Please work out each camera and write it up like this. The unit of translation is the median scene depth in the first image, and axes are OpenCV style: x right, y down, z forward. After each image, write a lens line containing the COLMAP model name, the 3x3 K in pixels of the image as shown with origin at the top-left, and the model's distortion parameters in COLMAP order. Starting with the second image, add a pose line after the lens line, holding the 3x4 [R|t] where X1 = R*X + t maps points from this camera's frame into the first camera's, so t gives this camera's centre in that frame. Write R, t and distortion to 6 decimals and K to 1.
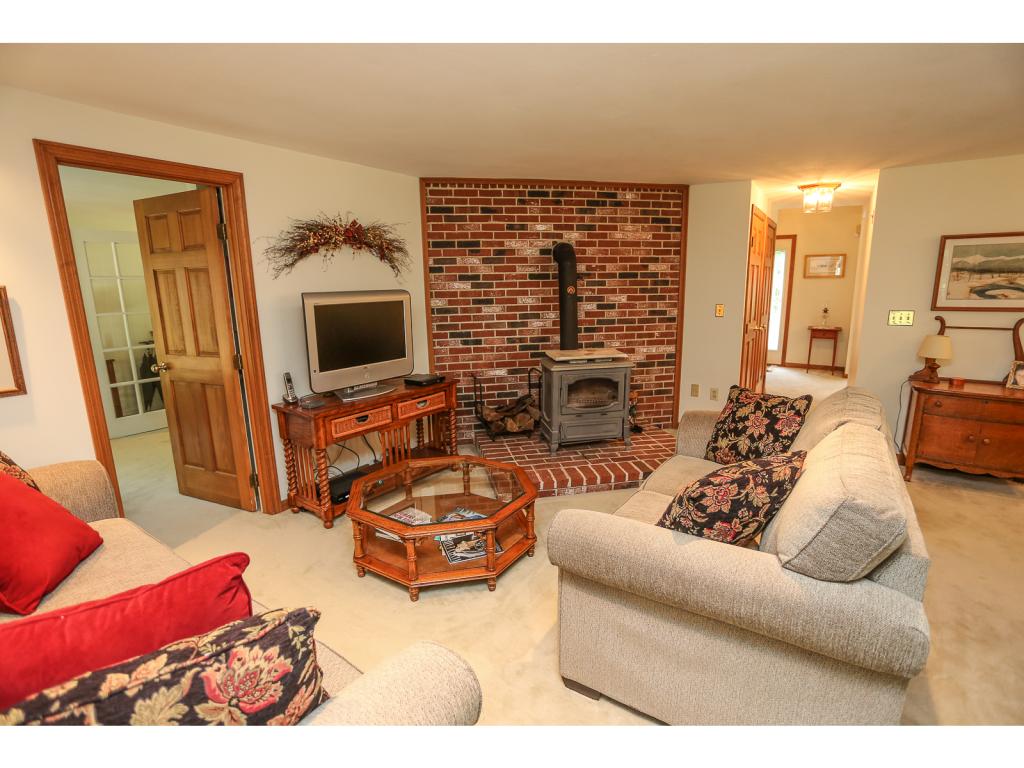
lens RADIAL K [[513.2, 0, 512.9], [0, 513.2, 388.1], [0, 0, 1]] dist [-0.056964, 0.038297]
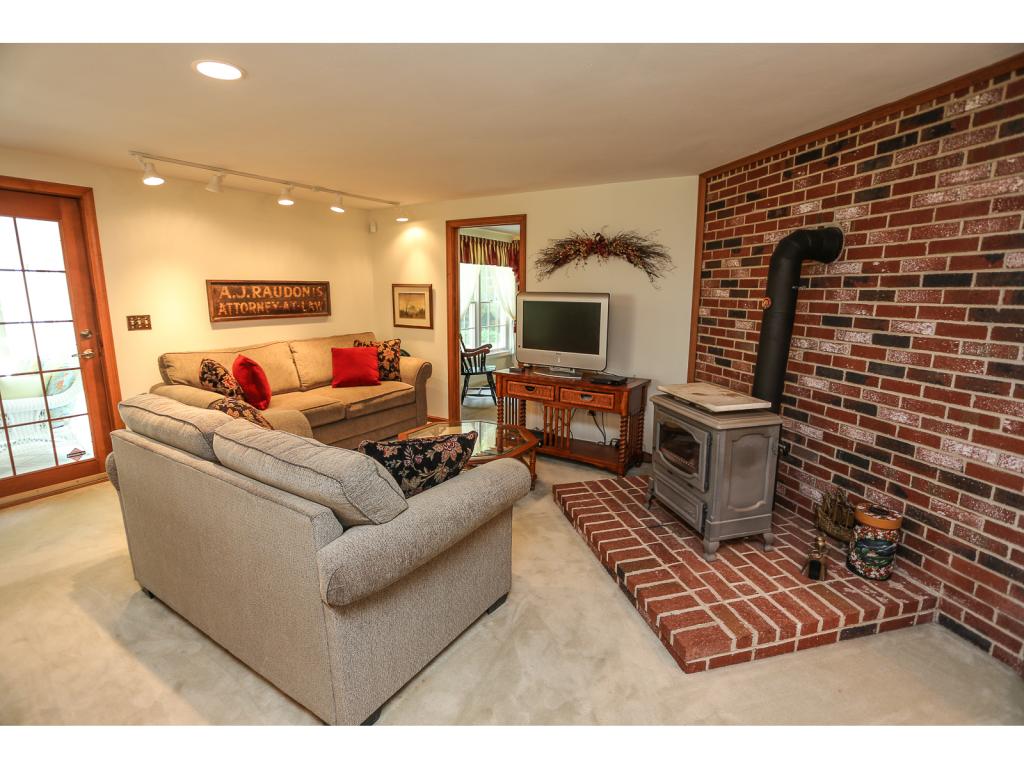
lens RADIAL K [[513.2, 0, 512.9], [0, 513.2, 388.1], [0, 0, 1]] dist [-0.056964, 0.038297]
pose [[0.015699, 0.203209, -0.979009, 0.720755], [-0.216440, 0.956606, 0.195088, -0.136289], [0.976170, 0.208834, 0.059001, 0.634512]]
